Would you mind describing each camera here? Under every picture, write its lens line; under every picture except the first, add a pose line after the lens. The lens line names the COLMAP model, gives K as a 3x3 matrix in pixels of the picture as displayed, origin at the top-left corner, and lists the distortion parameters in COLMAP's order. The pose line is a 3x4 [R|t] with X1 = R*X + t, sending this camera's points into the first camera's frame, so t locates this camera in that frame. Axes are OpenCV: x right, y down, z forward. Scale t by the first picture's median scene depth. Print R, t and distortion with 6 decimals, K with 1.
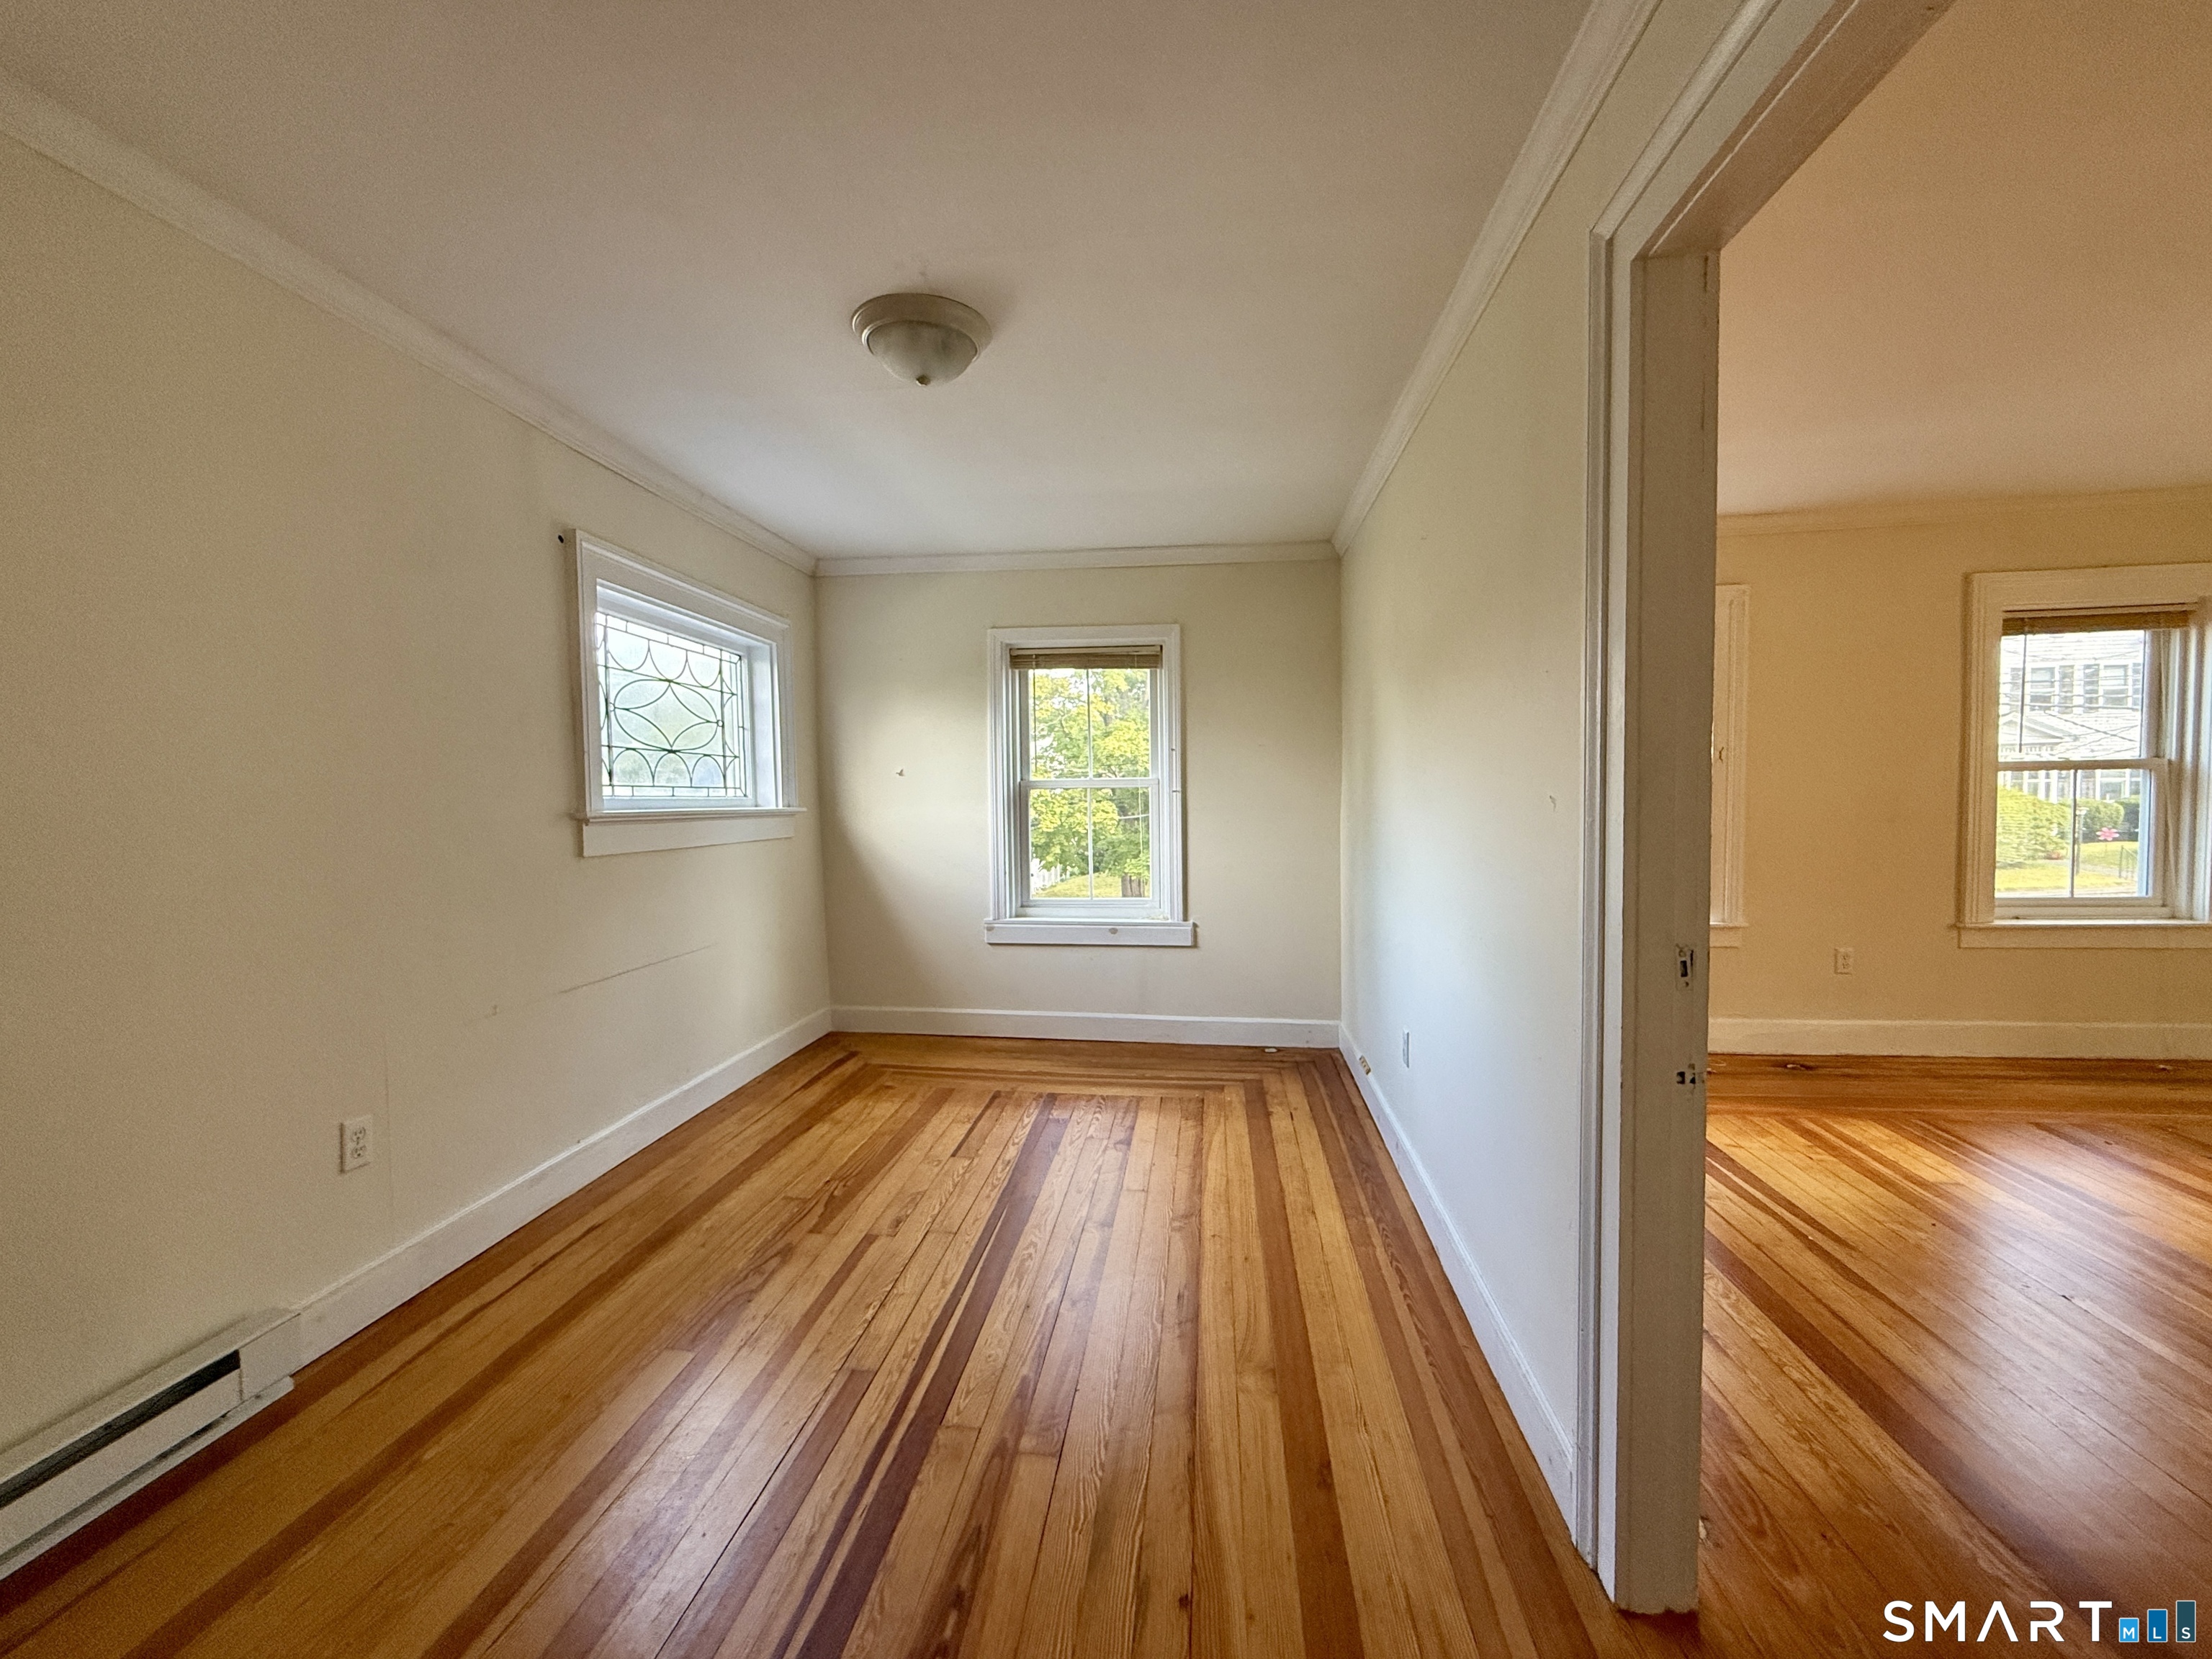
lens RADIAL K [[903.5, 0, 1101.7], [0, 903.5, 827.7], [0, 0, 1]] dist [0.000232, 0.000199]
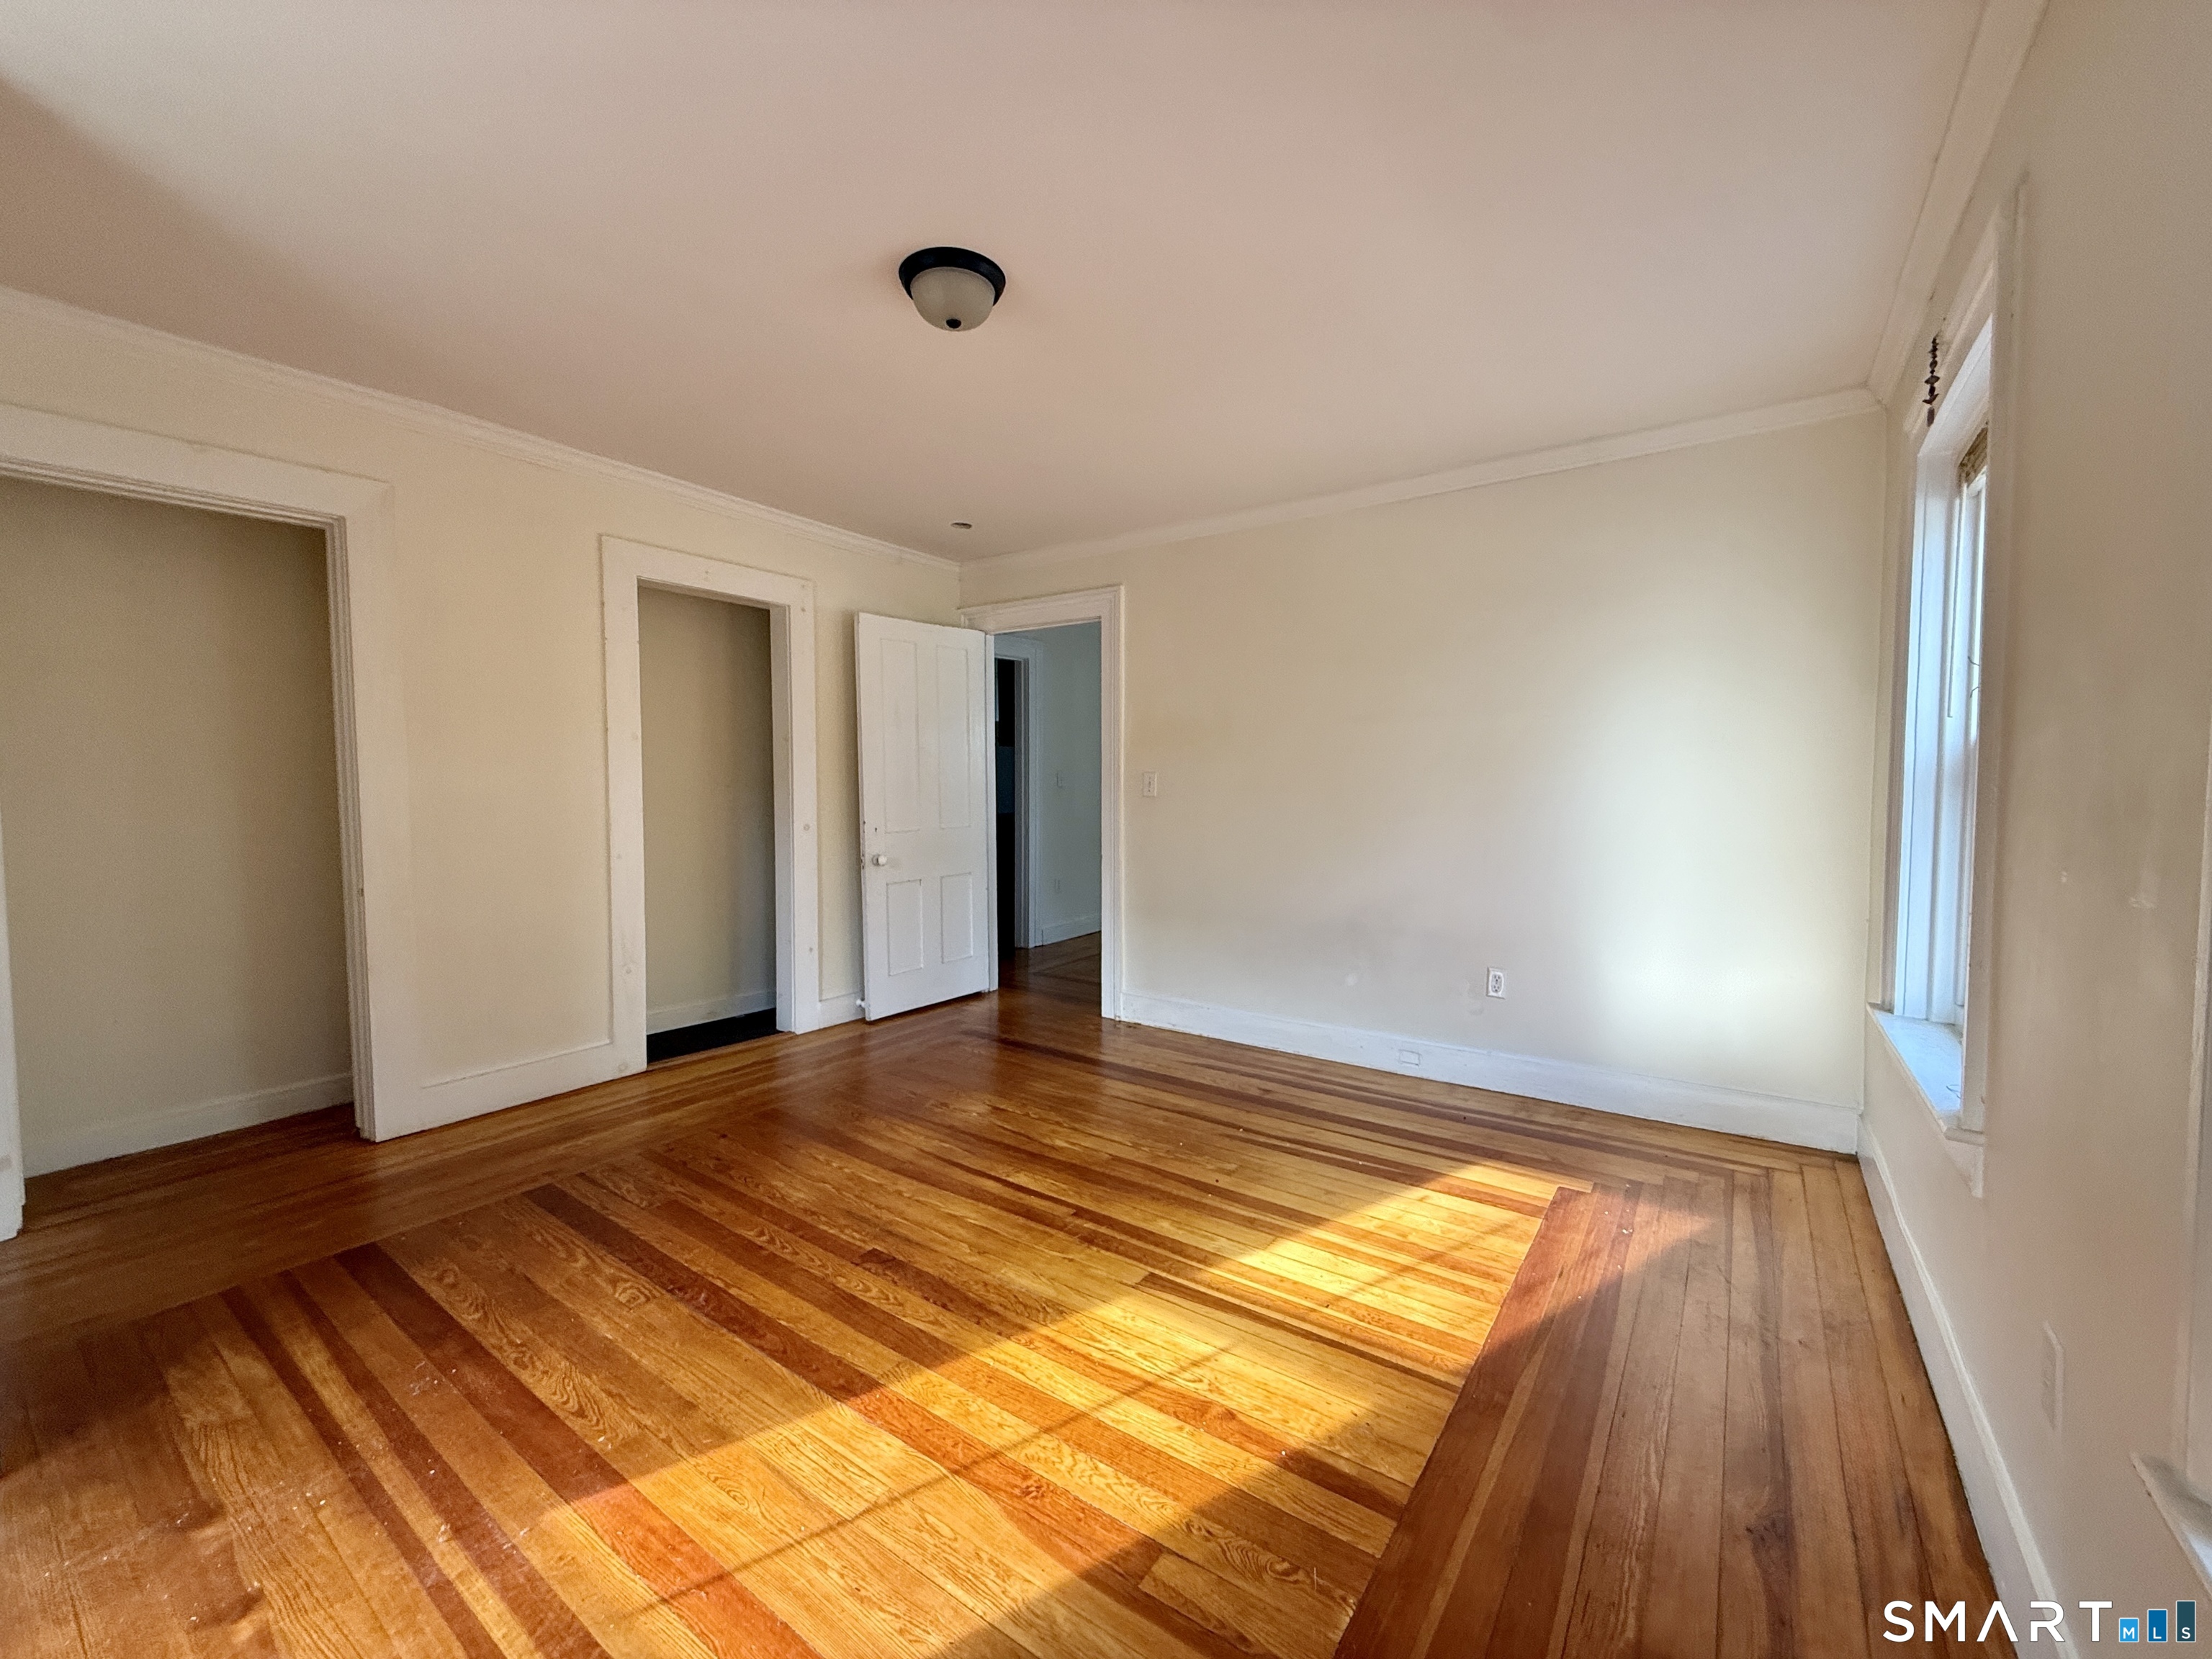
lens RADIAL K [[882.6, 0, 1102.4], [0, 882.6, 828.8], [0, 0, 1]] dist [0.000900, 0.000085]
pose [[-0.477968, 0.060089, -0.876320, 1.192630], [-0.029403, 0.996004, 0.084333, -0.035608], [0.877885, 0.066075, -0.474291, 0.858496]]
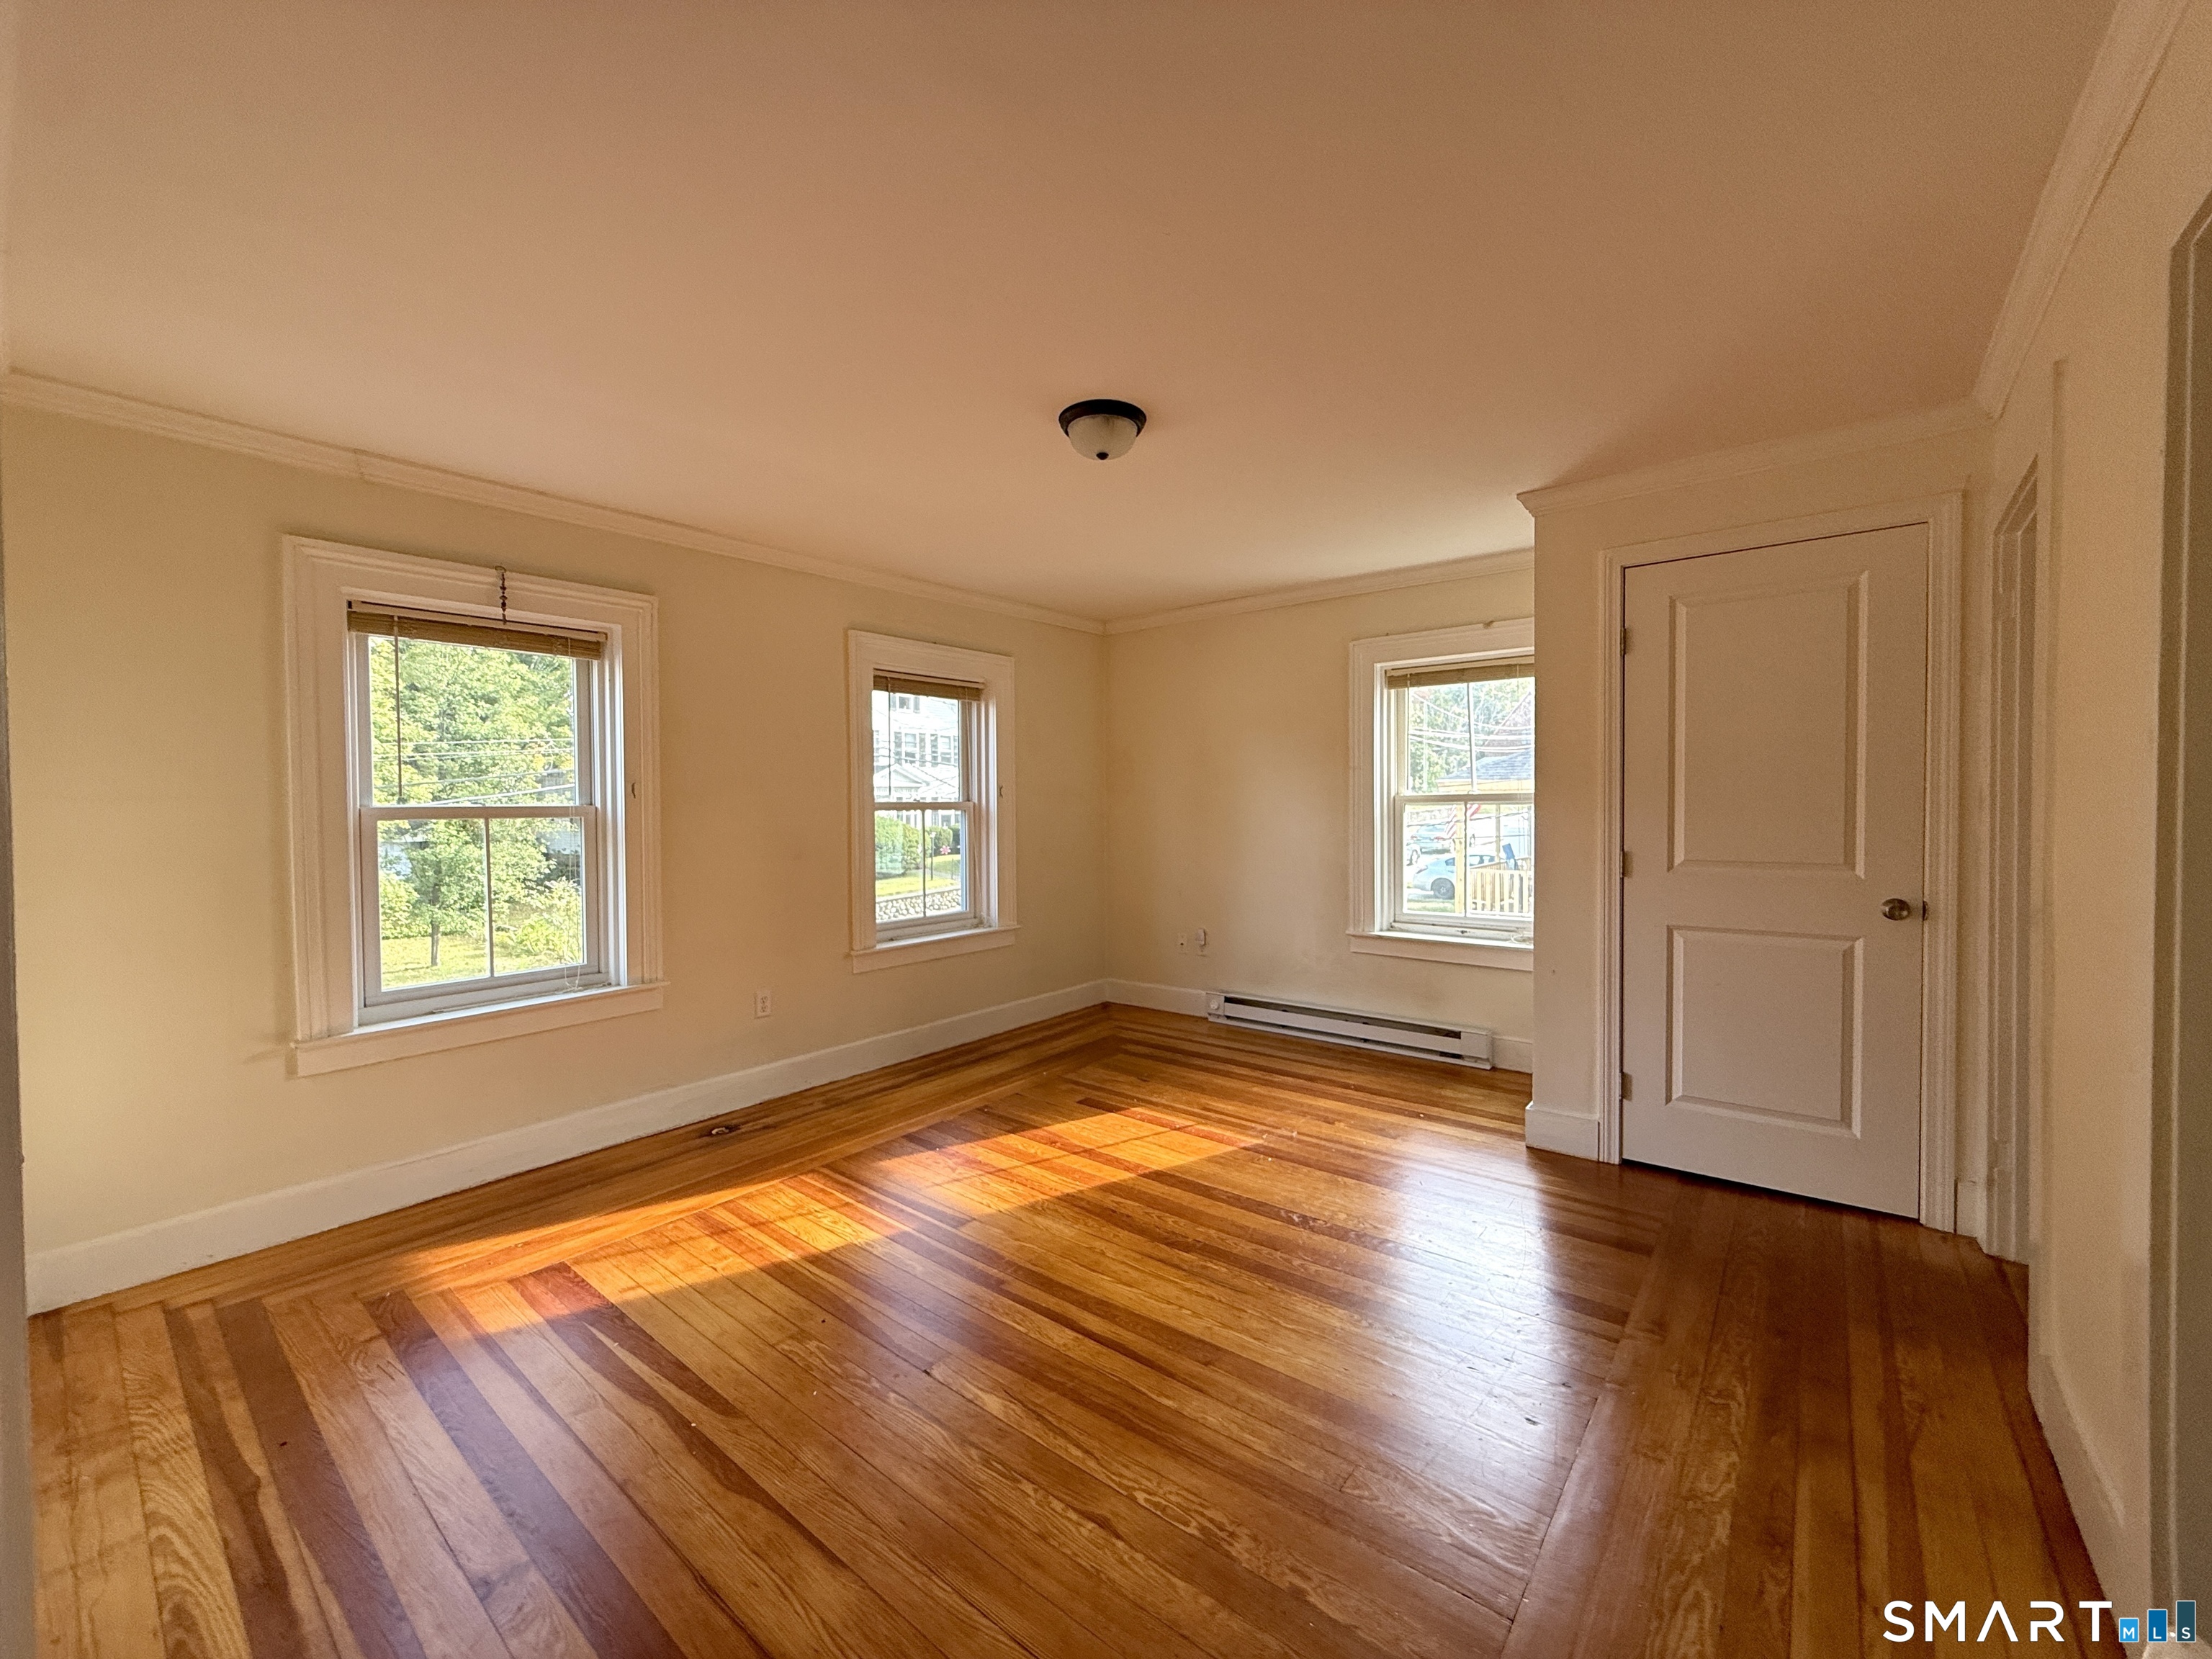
lens RADIAL K [[882.6, 0, 1102.4], [0, 882.6, 828.8], [0, 0, 1]] dist [0.000900, 0.000085]
pose [[0.527680, -0.010388, 0.849380, 0.210456], [0.036929, 0.999260, -0.010721, -0.017258], [-0.848640, 0.037024, 0.527673, 0.183573]]
